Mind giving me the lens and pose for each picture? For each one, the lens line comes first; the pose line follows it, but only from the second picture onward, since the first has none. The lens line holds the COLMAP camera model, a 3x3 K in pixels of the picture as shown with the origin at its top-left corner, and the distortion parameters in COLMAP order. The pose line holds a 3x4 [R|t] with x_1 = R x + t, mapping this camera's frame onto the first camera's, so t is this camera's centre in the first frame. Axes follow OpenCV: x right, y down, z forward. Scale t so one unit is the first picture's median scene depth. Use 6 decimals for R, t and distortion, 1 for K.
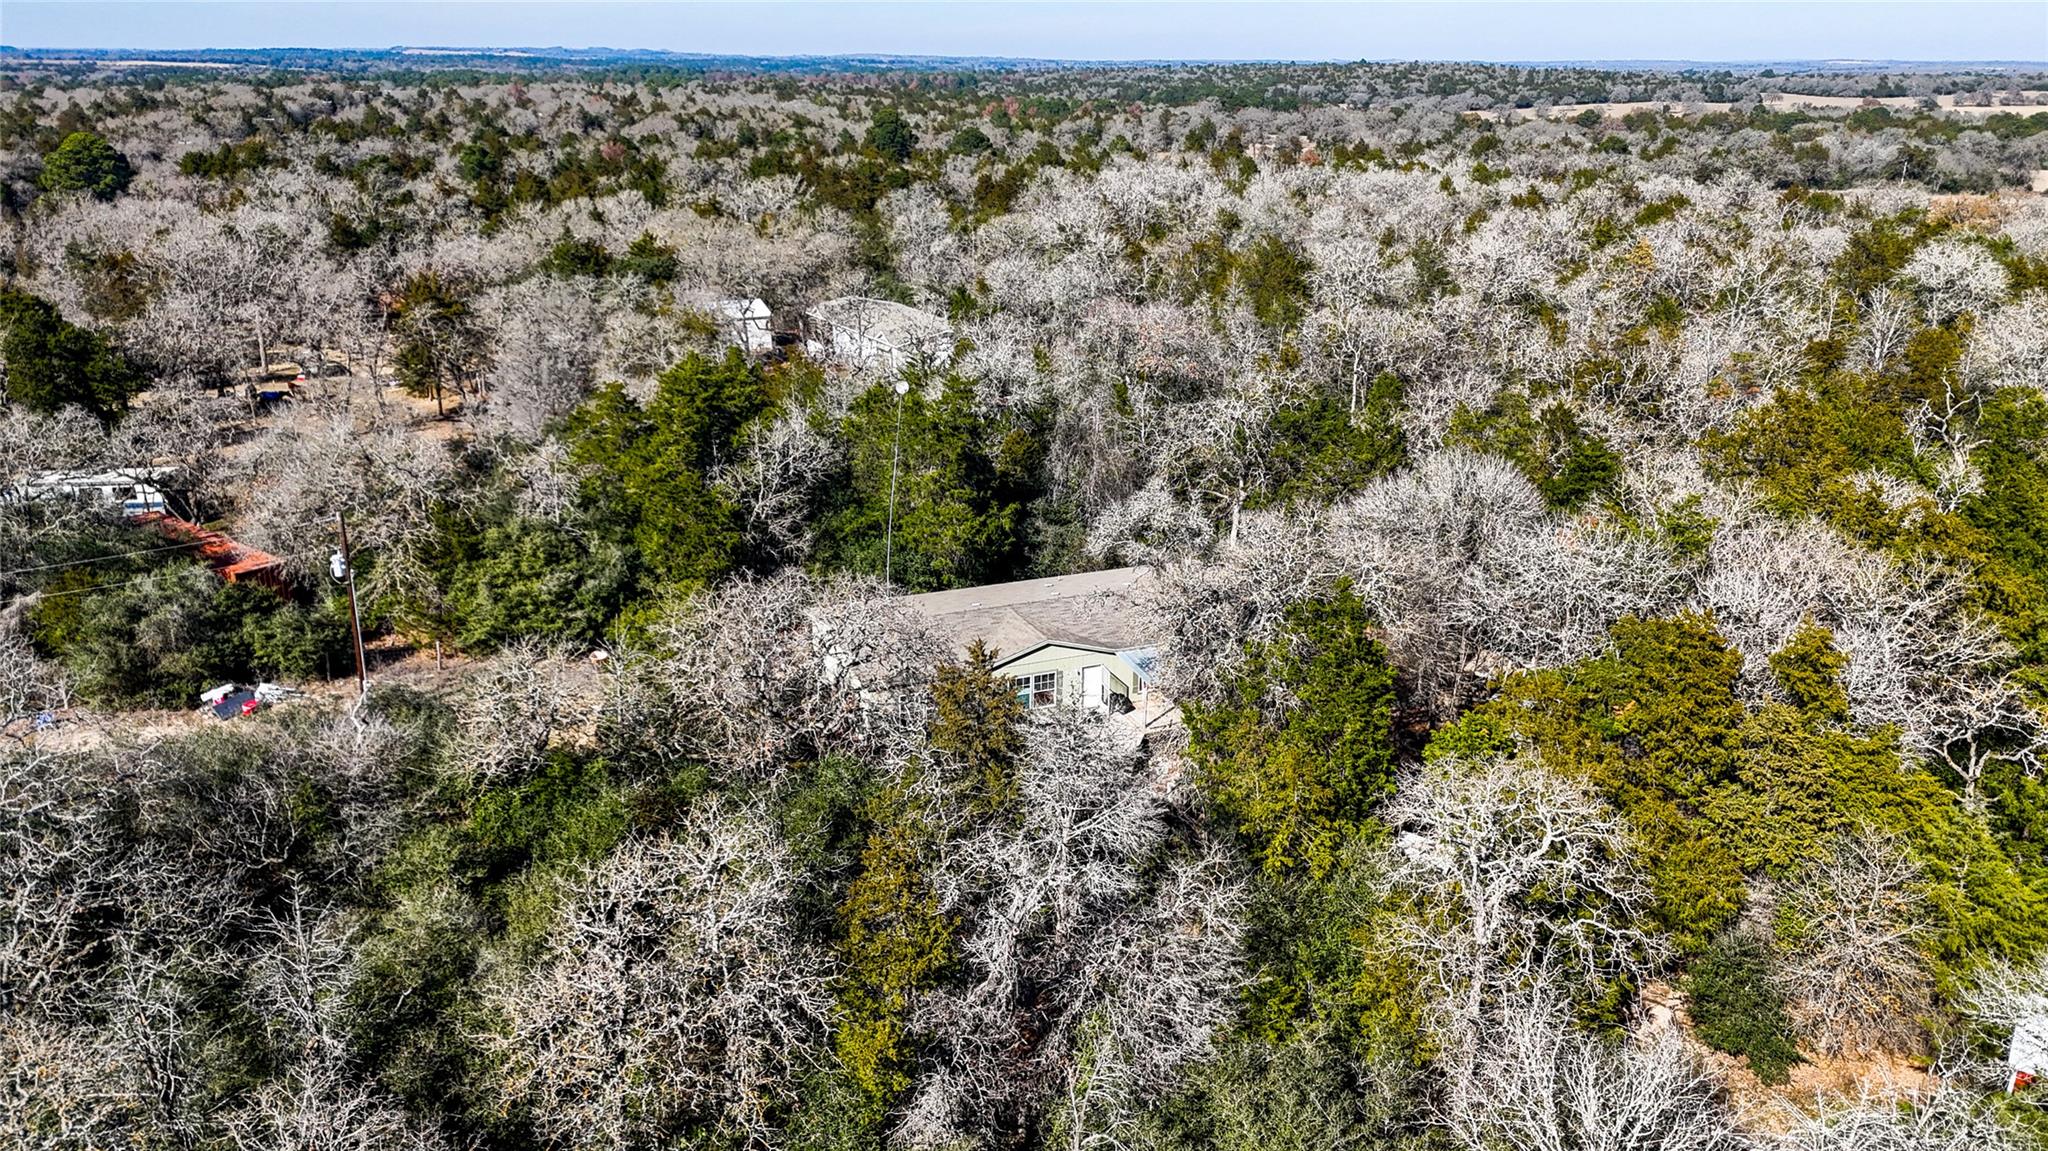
lens RADIAL K [[1477.2, 0, 1024.0], [0, 1477.2, 575.5], [0, 0, 1]] dist [0.085066, -0.080385]
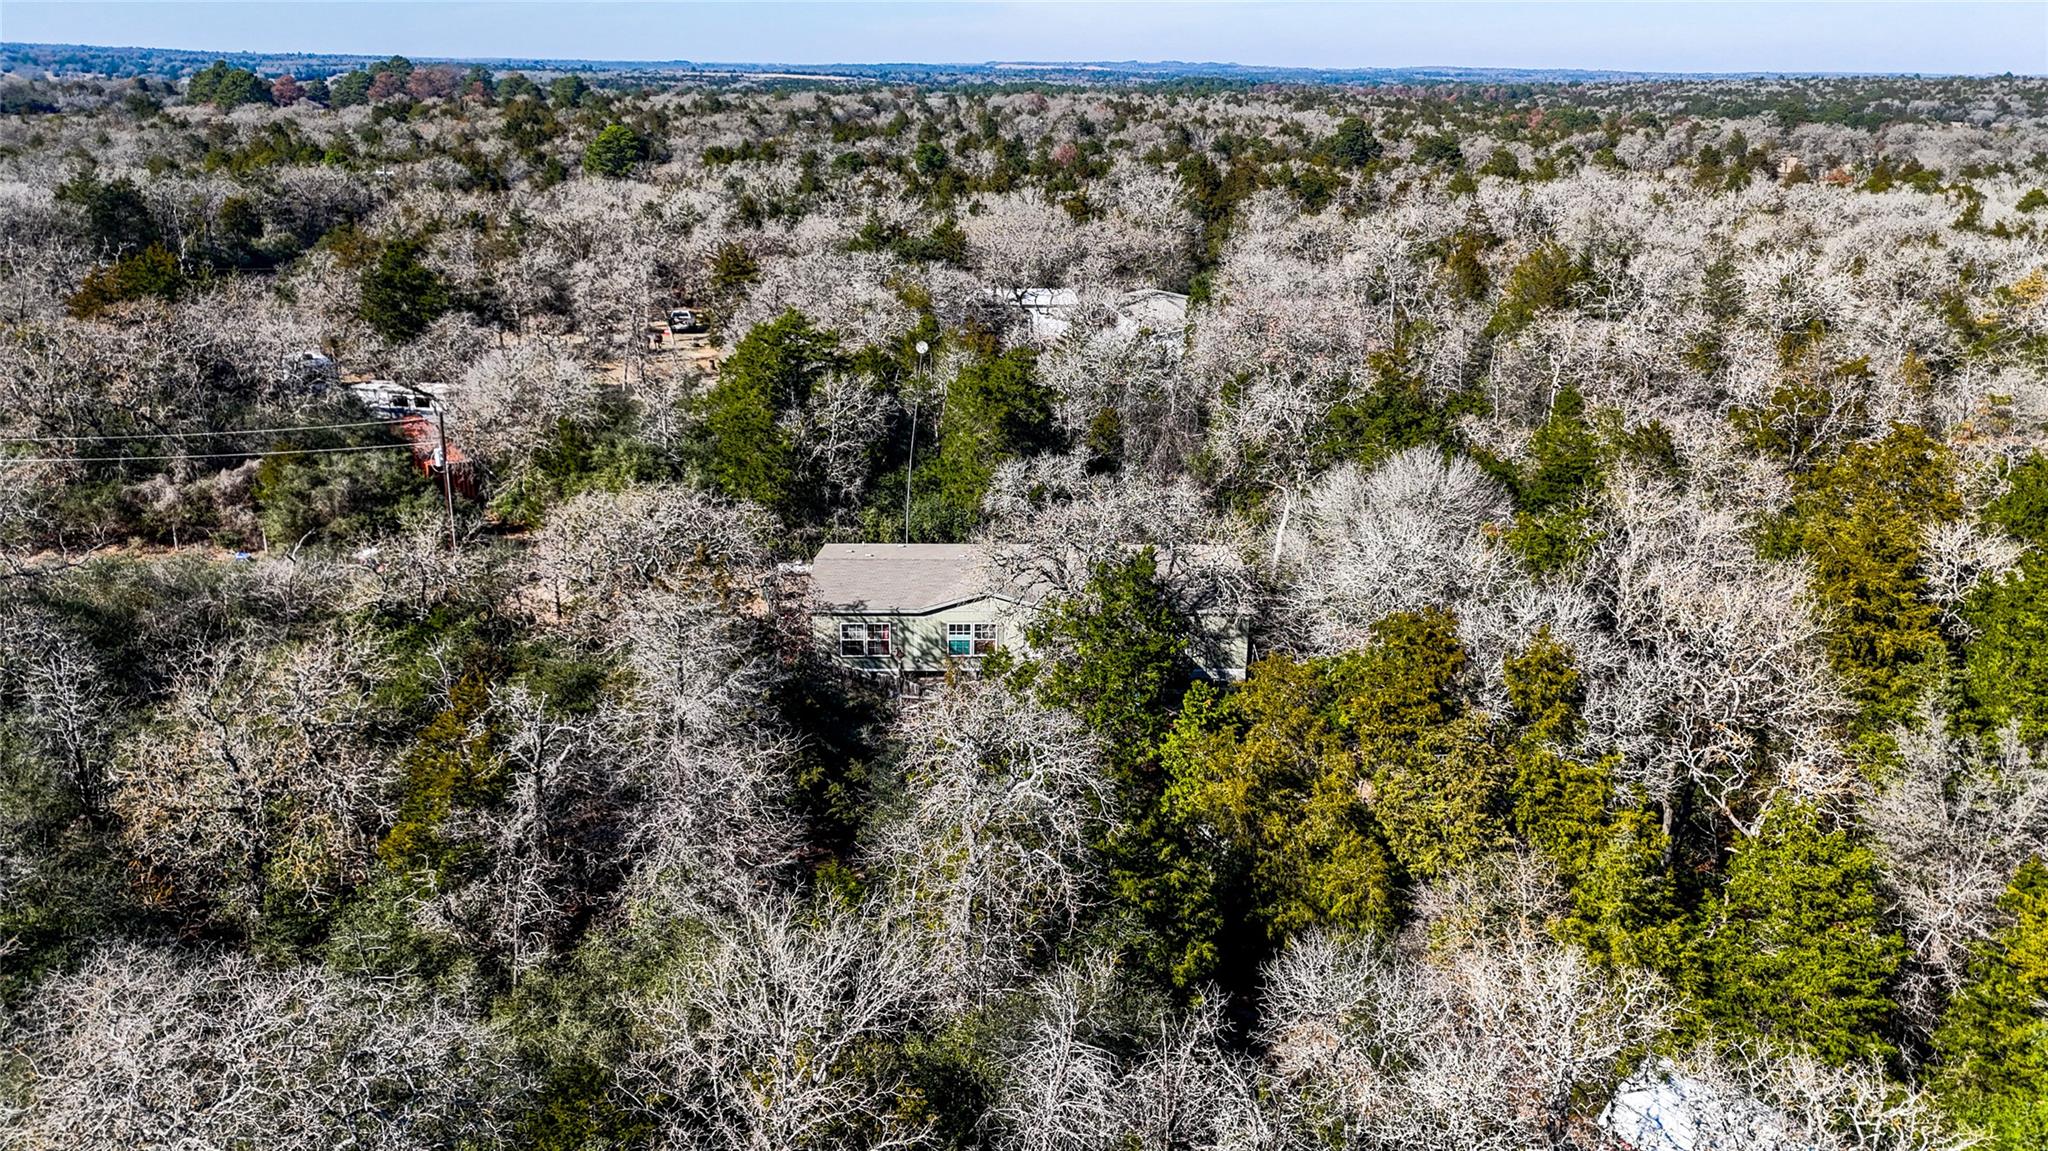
lens RADIAL K [[1477.2, 0, 1024.0], [0, 1477.2, 575.5], [0, 0, 1]] dist [0.085066, -0.080385]
pose [[0.939639, 0.117765, -0.321264, 0.271742], [-0.120209, 0.992672, 0.012294, 0.011833], [0.320358, 0.027067, 0.946910, 0.007568]]
